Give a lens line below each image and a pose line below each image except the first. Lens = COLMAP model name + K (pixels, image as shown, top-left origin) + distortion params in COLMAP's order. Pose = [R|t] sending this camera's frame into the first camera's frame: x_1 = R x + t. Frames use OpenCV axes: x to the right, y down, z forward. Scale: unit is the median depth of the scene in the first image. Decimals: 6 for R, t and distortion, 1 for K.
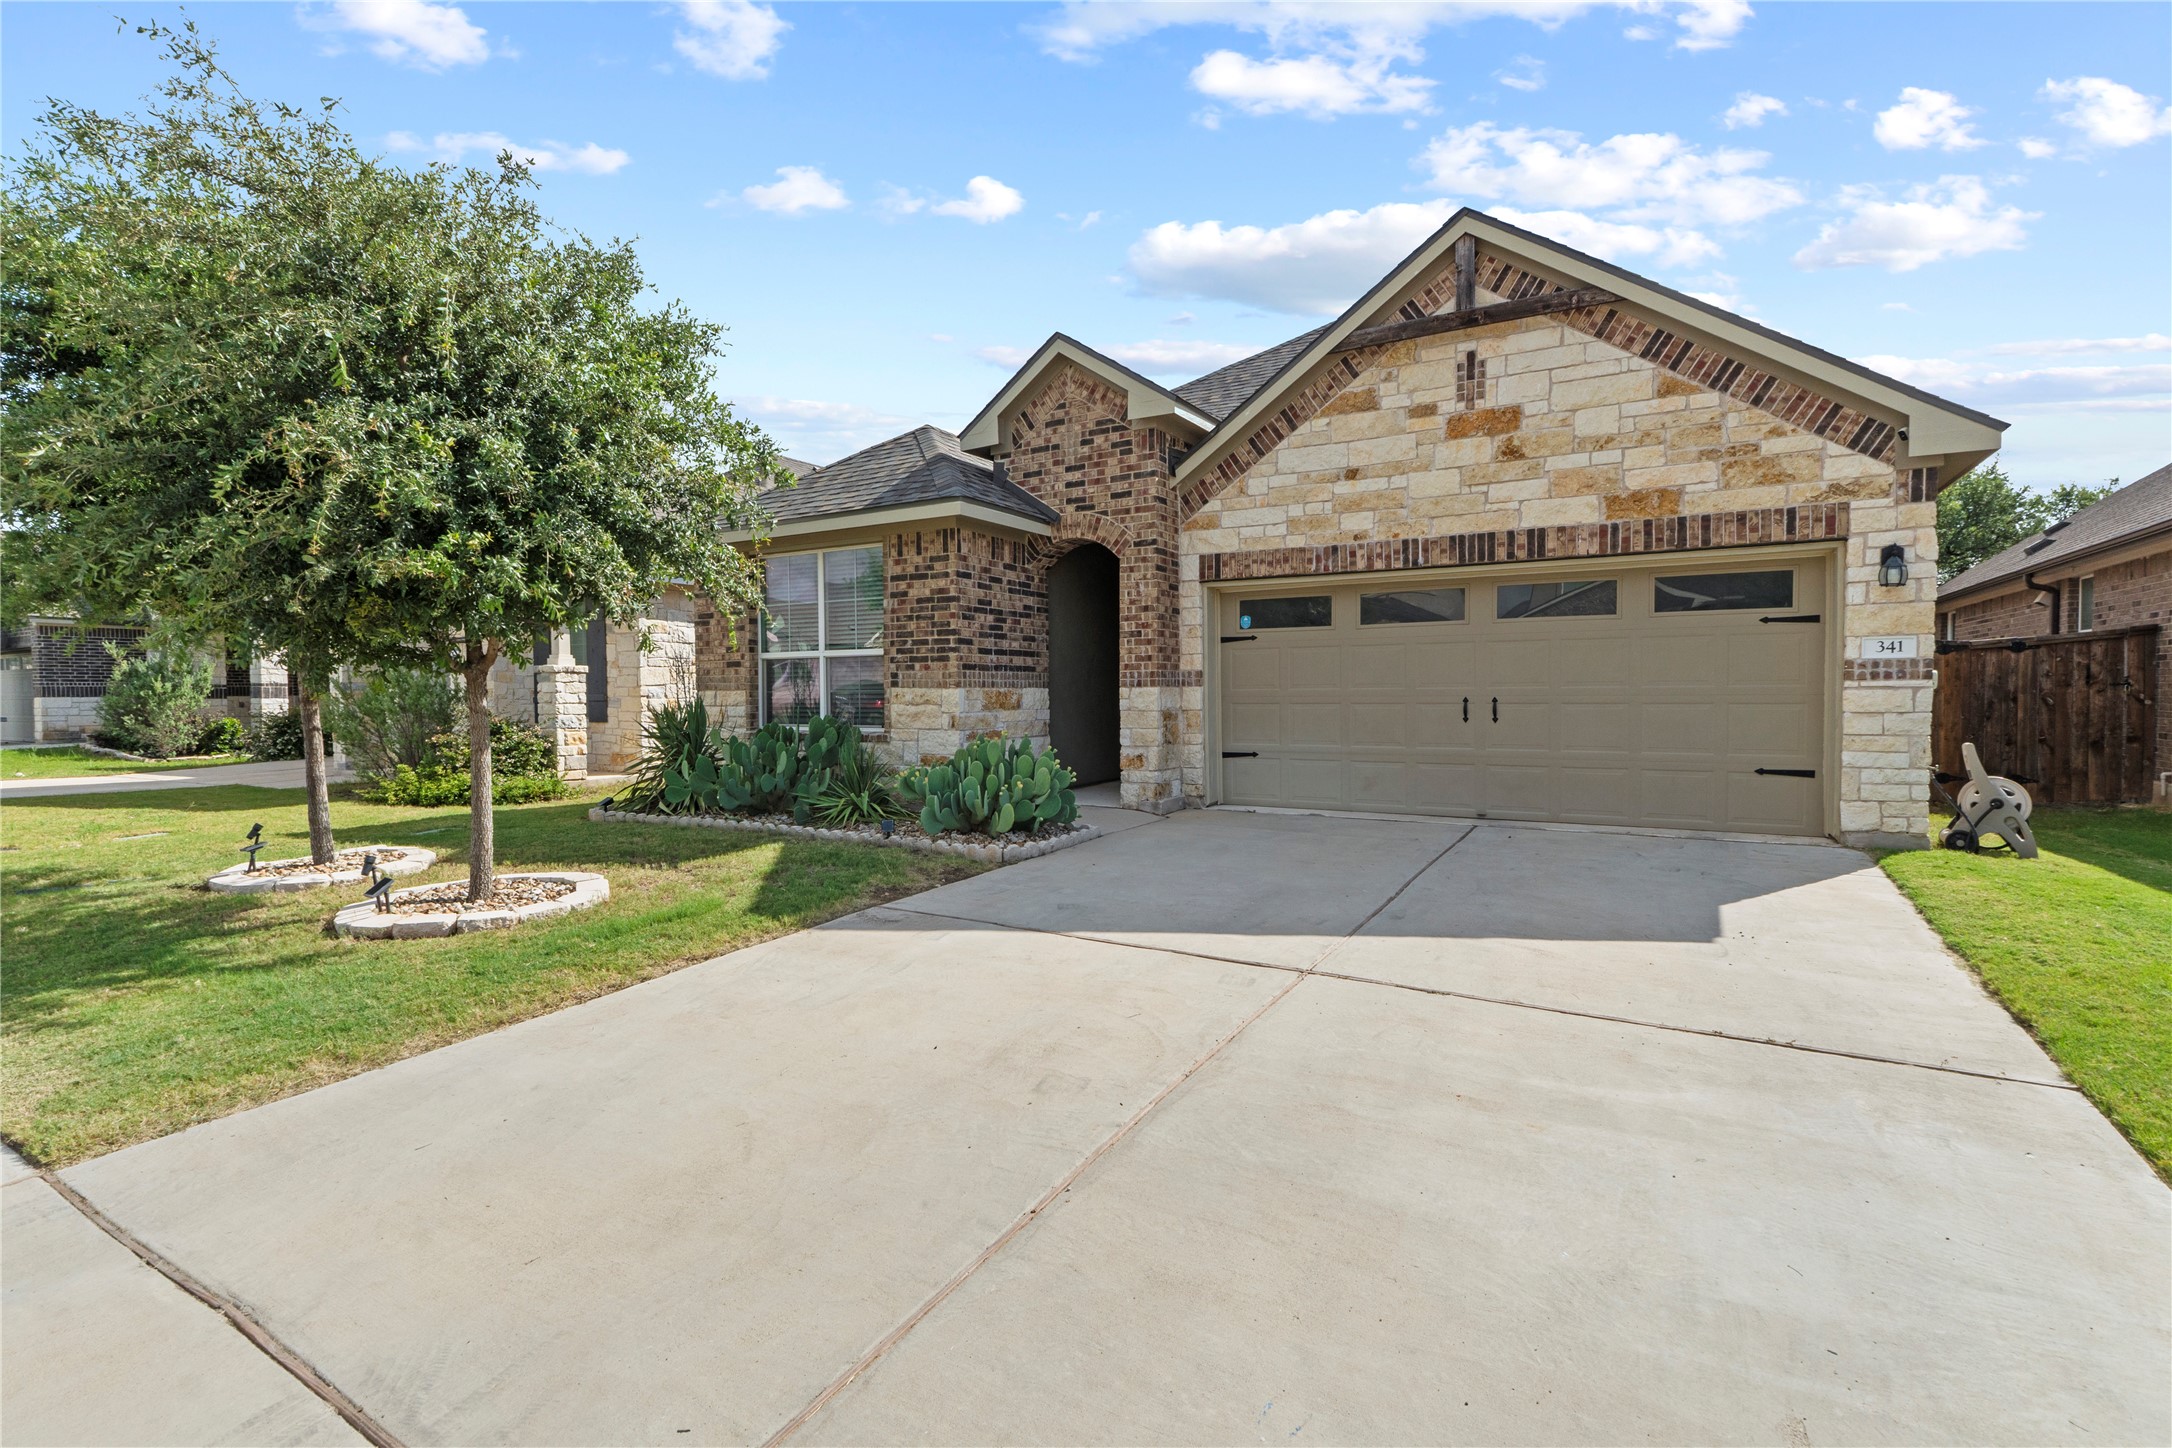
lens RADIAL K [[1014.0, 0, 1081.4], [0, 1014.0, 725.7], [0, 0, 1]] dist [-0.003237, -0.001226]
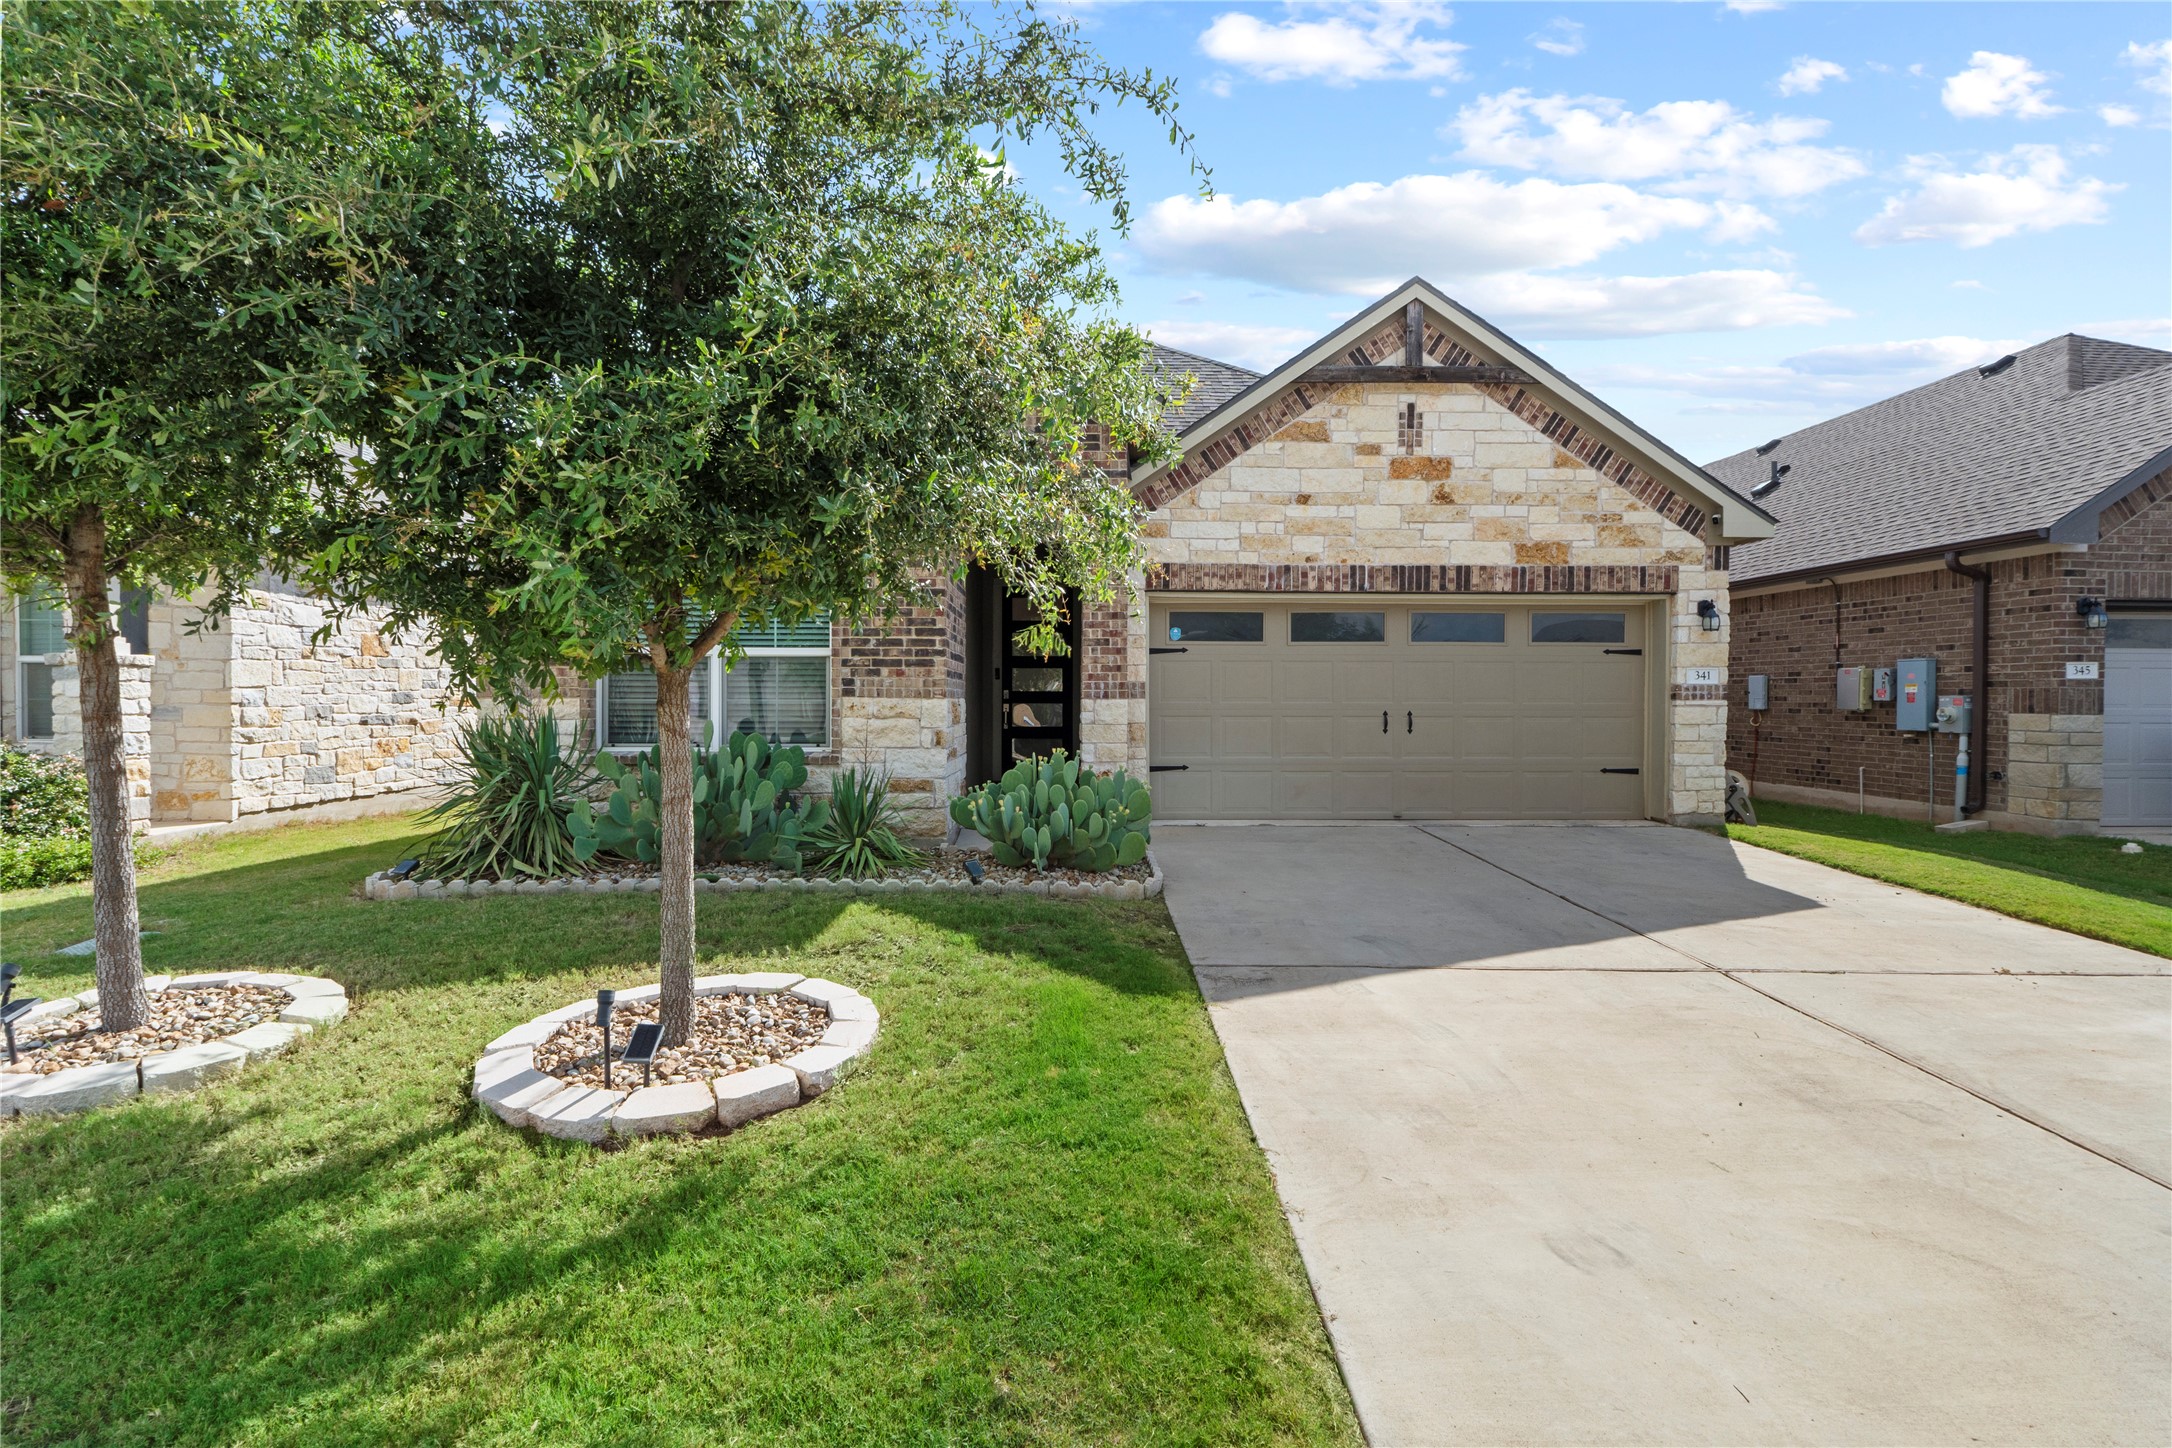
lens RADIAL K [[1014.0, 0, 1087.5], [0, 1014.0, 711.5], [0, 0, 1]] dist [-0.003237, -0.001226]
pose [[0.849441, 0.001949, 0.527680, -0.487132], [0.009049, 0.999792, -0.018259, -0.010280], [-0.527606, 0.020285, 0.849247, 0.230417]]
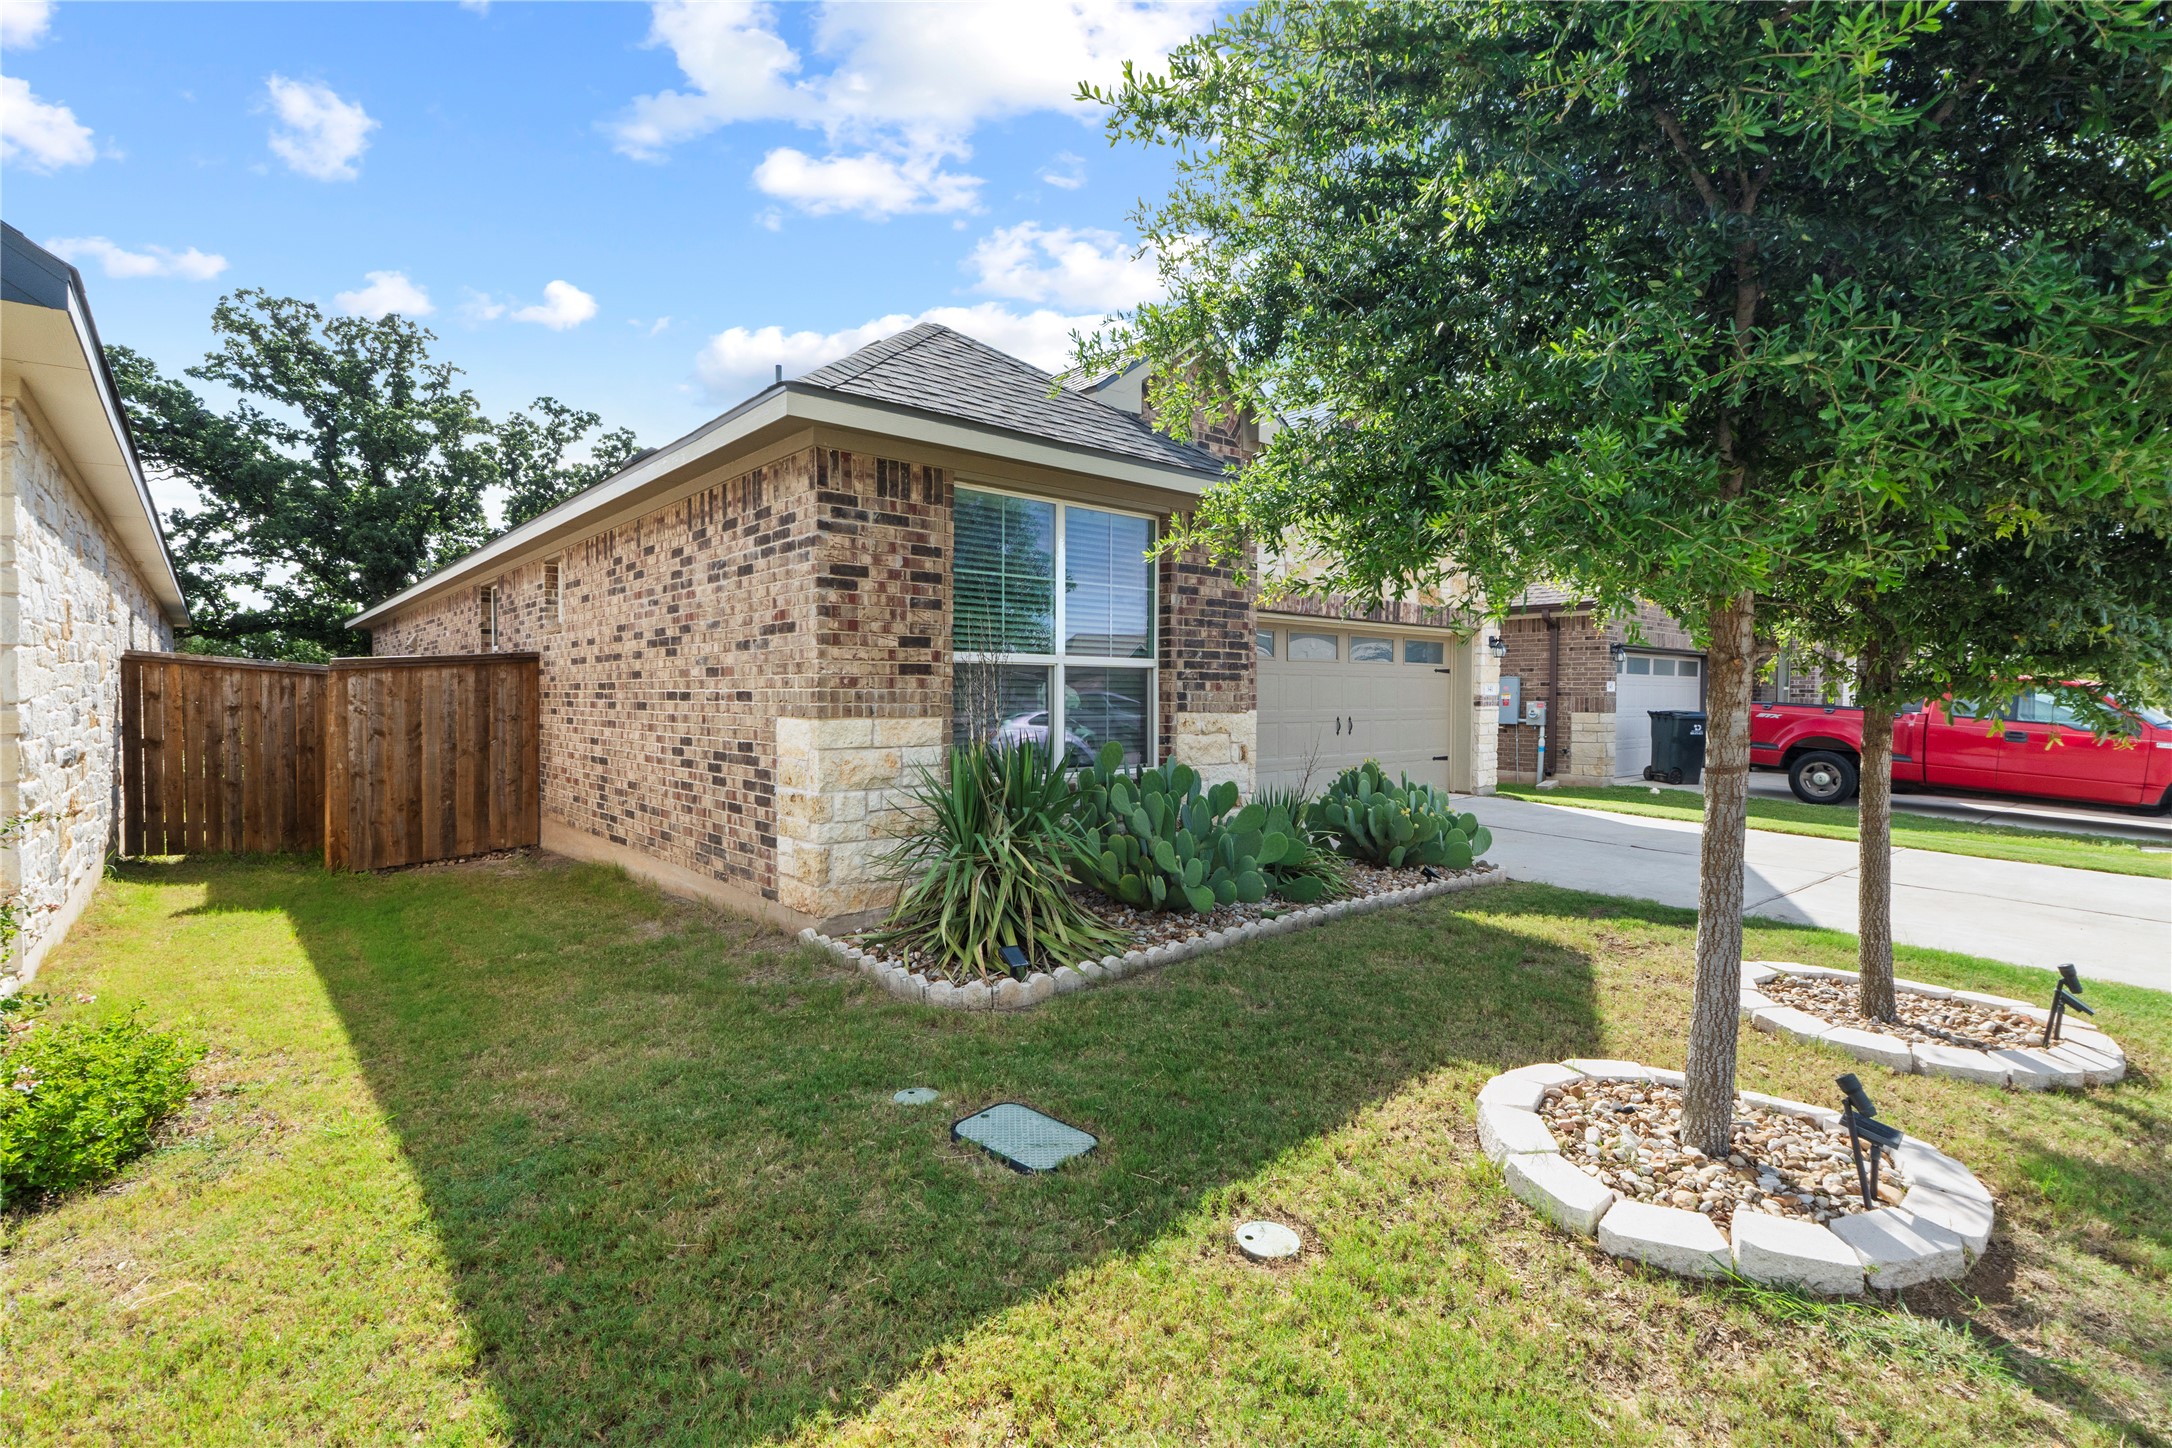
lens RADIAL K [[1014.0, 0, 1097.4], [0, 1014.0, 715.7], [0, 0, 1]] dist [-0.003237, -0.001226]
pose [[0.304546, -0.011031, 0.952434, -1.002258], [0.026993, 0.999631, 0.002946, -0.042293], [-0.952115, 0.024812, 0.304731, 0.900016]]
